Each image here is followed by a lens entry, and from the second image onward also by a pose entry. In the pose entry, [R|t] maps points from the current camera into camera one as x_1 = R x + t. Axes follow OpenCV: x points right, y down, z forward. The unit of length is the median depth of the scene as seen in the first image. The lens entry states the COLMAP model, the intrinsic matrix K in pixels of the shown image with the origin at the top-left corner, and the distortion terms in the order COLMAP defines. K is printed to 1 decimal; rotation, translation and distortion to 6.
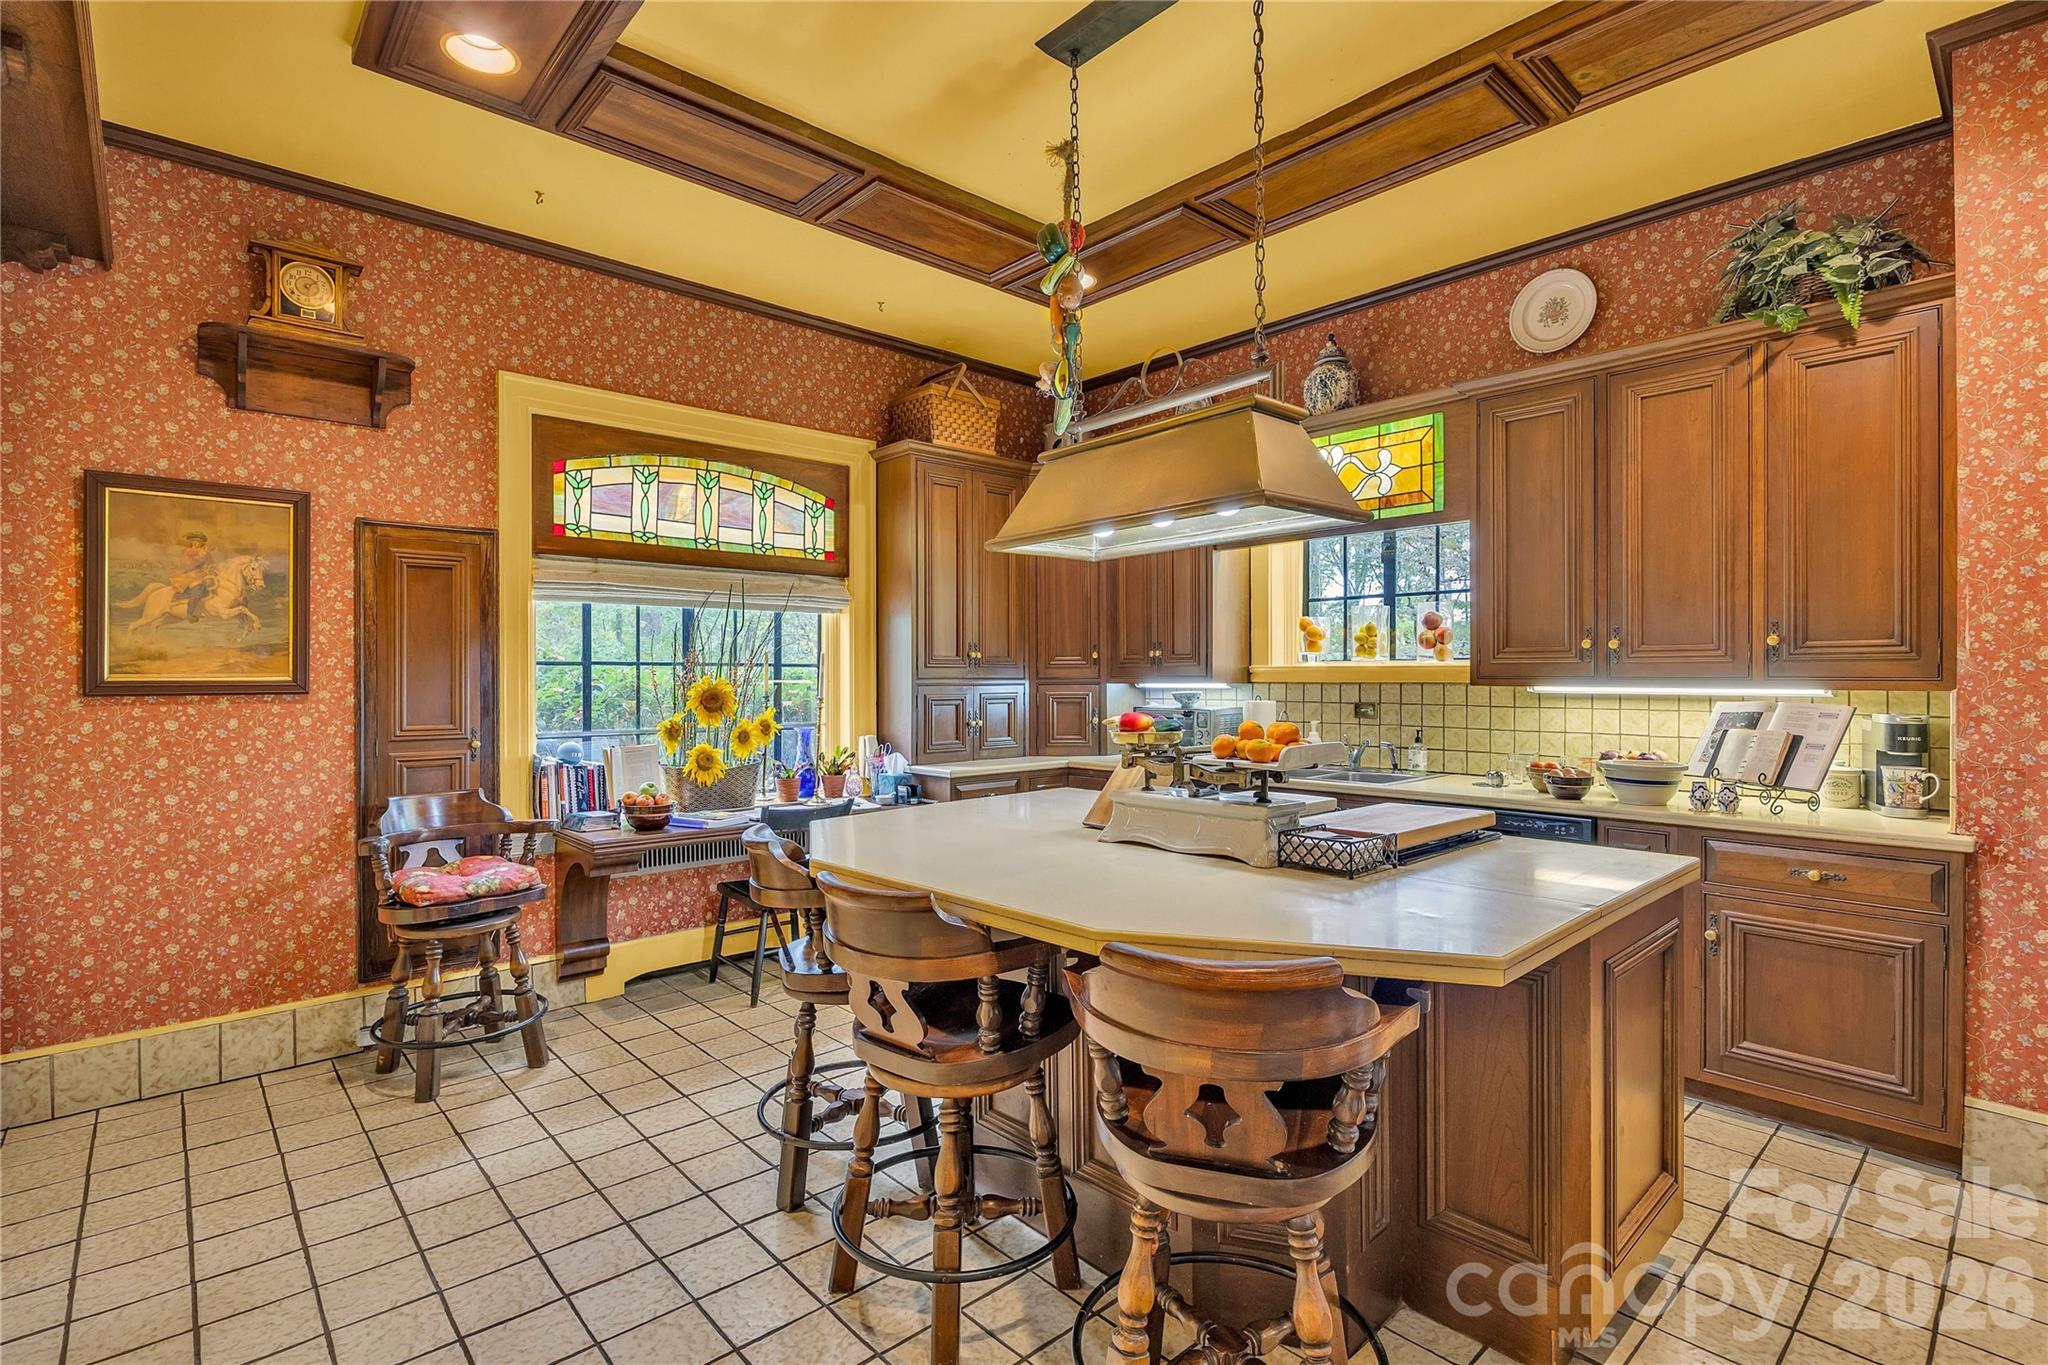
lens RADIAL K [[938.8, 0, 1031.0], [0, 938.8, 673.8], [0, 0, 1]] dist [-0.018714, 0.000737]
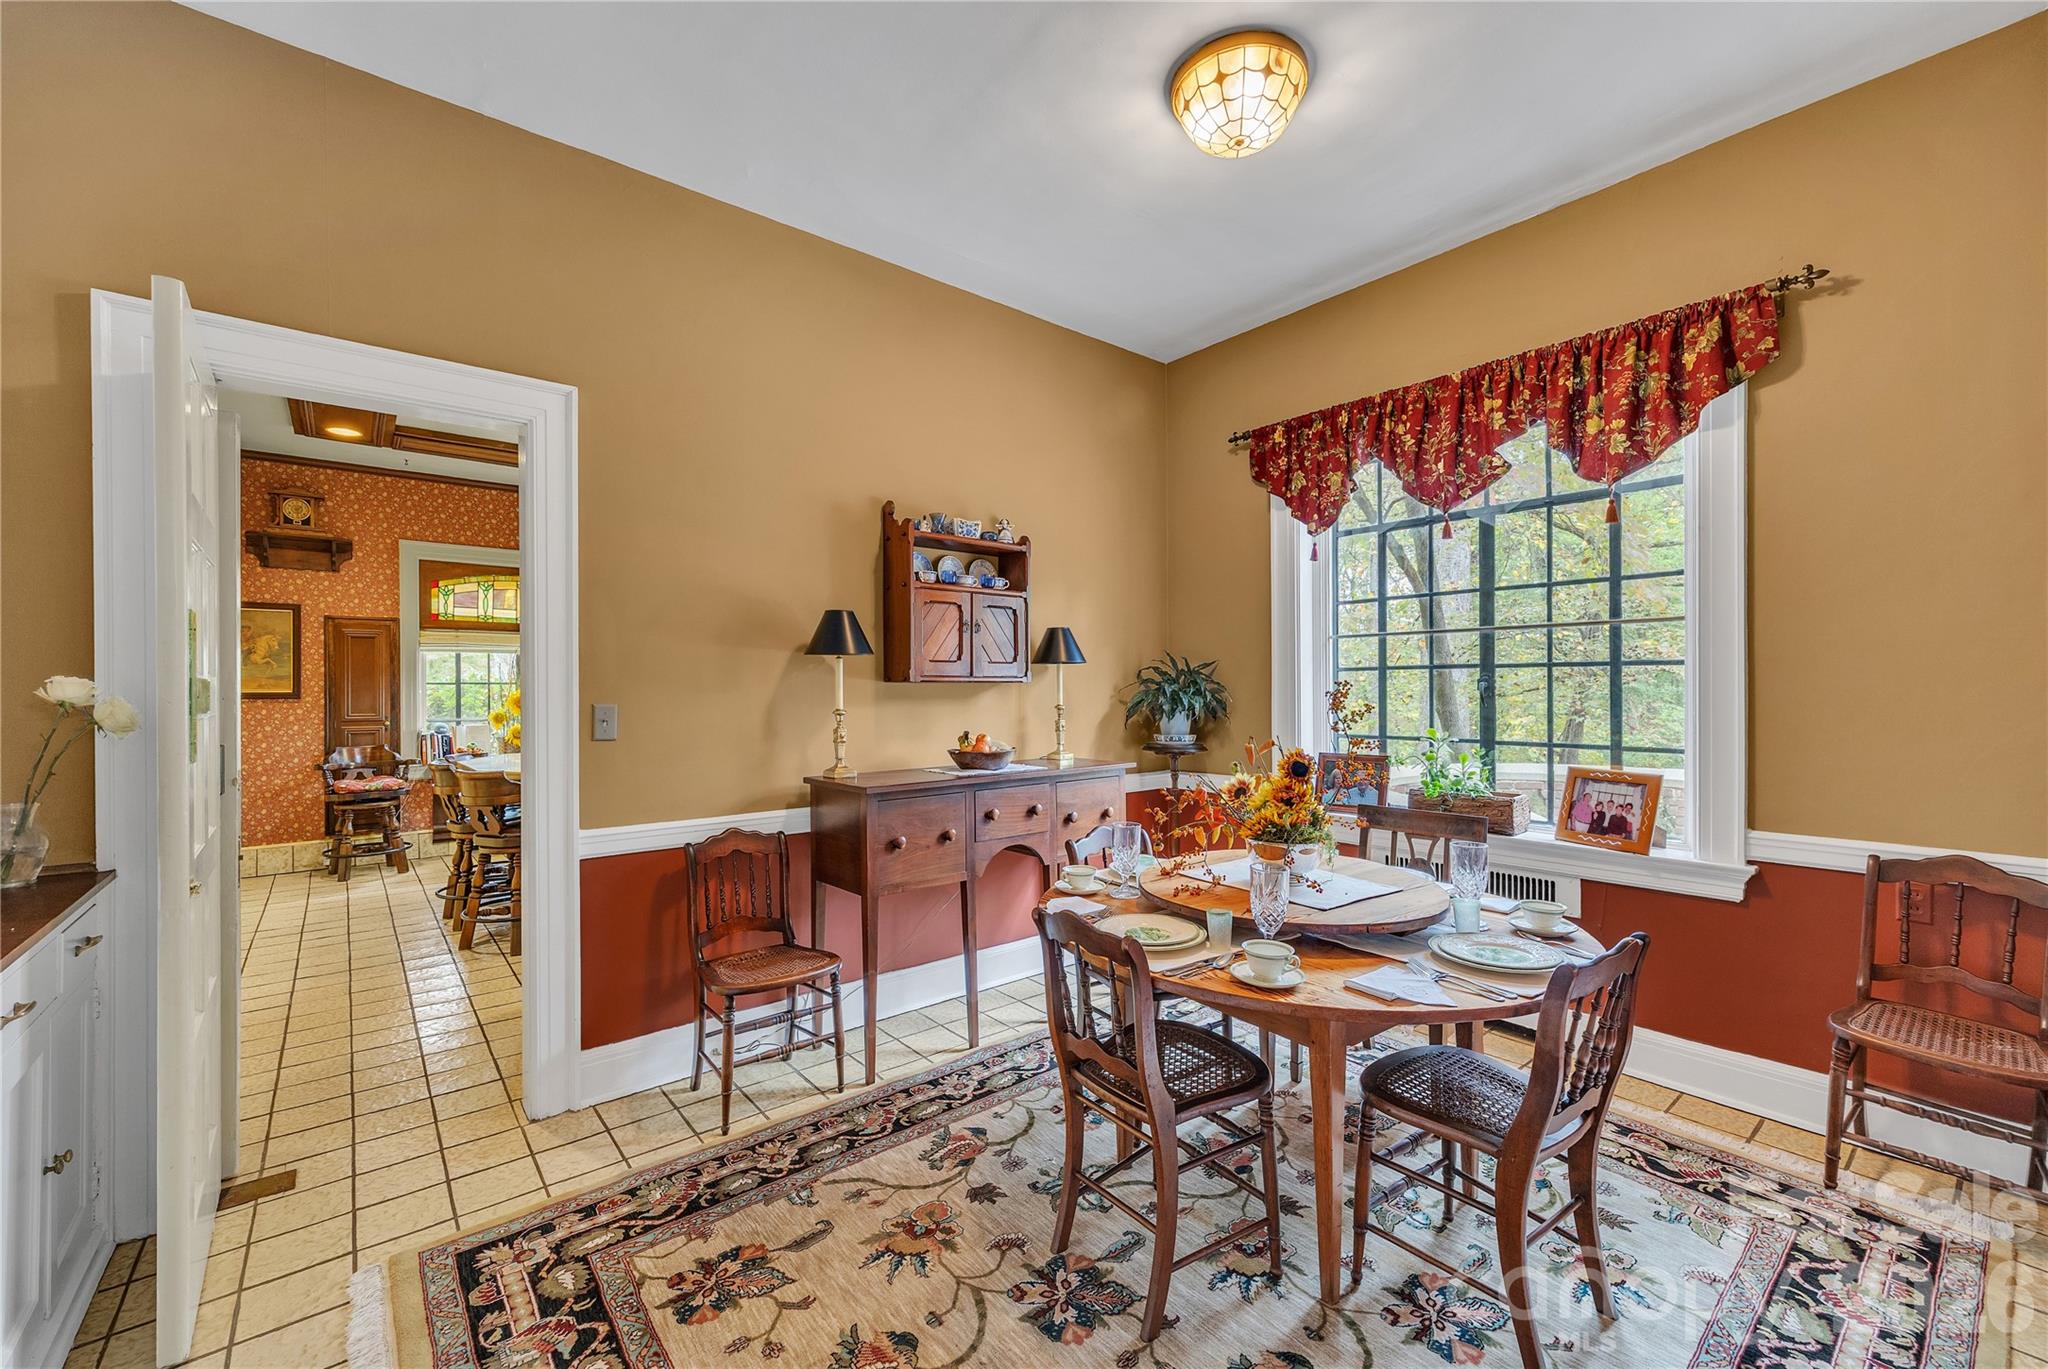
lens RADIAL K [[814.3, 0, 1016.6], [0, 814.3, 686.2], [0, 0, 1]] dist [-0.003623, -0.000540]
pose [[0.998036, -0.000879, -0.062637, 0.952584], [0.000905, 1.000000, 0.000388, -0.005642], [0.062637, -0.000443, 0.998036, -0.738069]]
